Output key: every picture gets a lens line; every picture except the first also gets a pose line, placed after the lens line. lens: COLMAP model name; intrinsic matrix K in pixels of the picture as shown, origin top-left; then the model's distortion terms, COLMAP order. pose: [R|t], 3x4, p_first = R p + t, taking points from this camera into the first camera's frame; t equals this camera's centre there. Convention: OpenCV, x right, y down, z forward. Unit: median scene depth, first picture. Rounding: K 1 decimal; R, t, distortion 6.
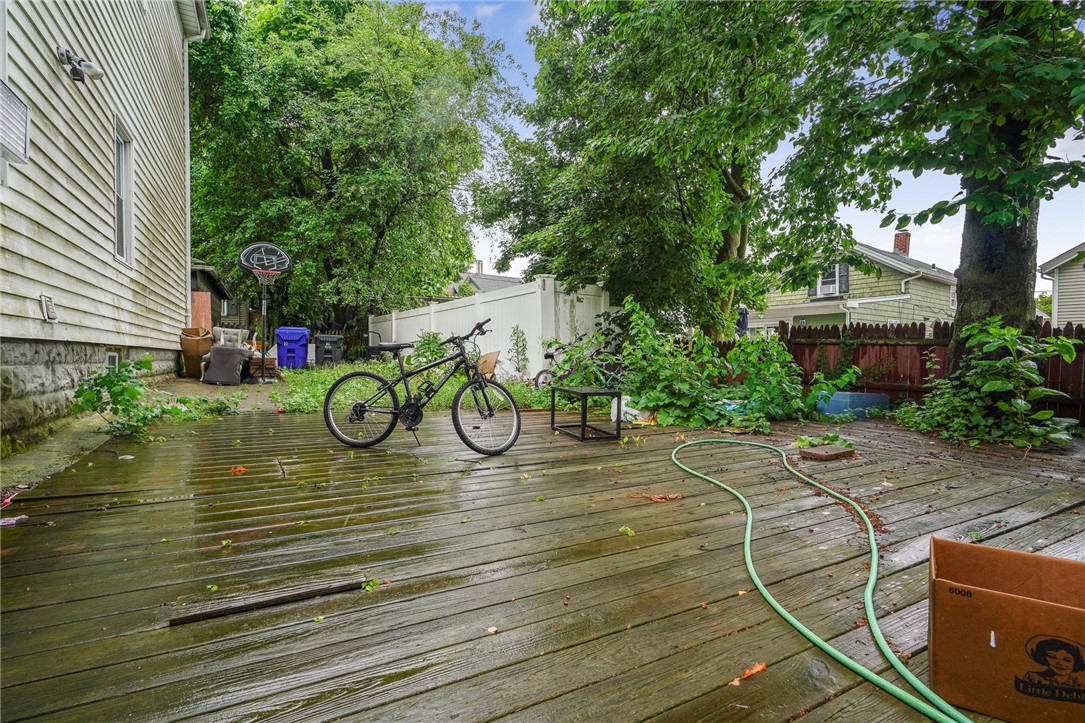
lens RADIAL K [[509.1, 0, 542.5], [0, 509.1, 361.5], [0, 0, 1]] dist [0.001279, 0.000002]
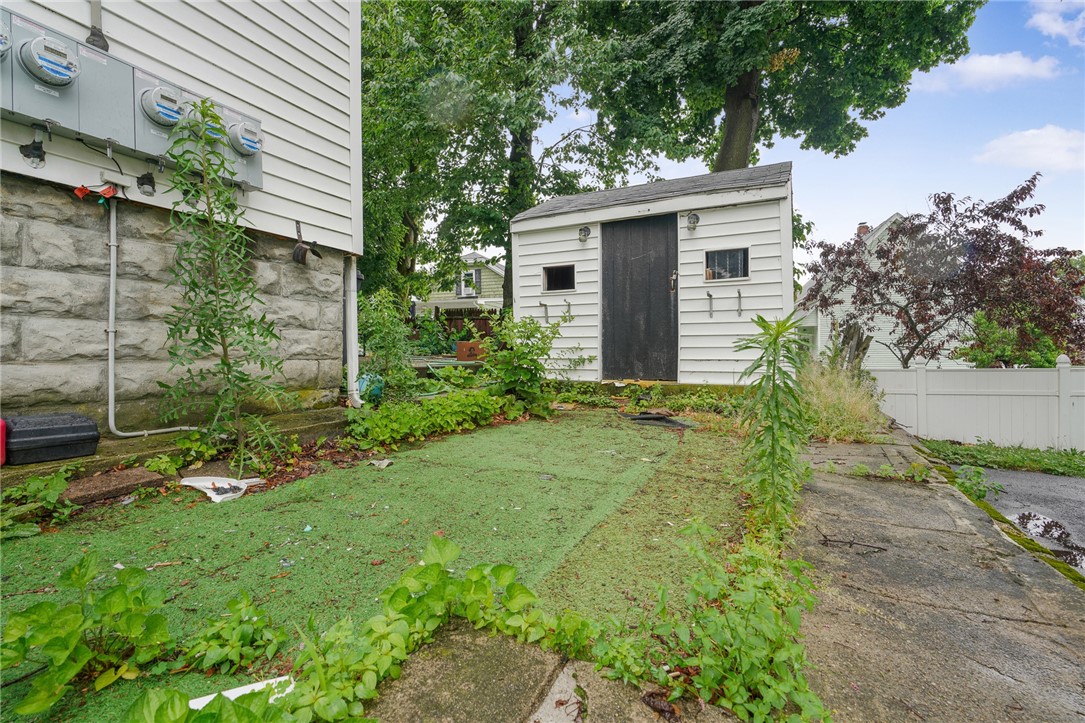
lens RADIAL K [[509.1, 0, 542.5], [0, 509.1, 361.5], [0, 0, 1]] dist [0.001279, 0.000002]
pose [[0.803993, -0.032015, 0.593776, -0.265047], [0.026275, 0.999487, 0.018312, 0.076163], [-0.594057, 0.000879, 0.804422, -0.580223]]
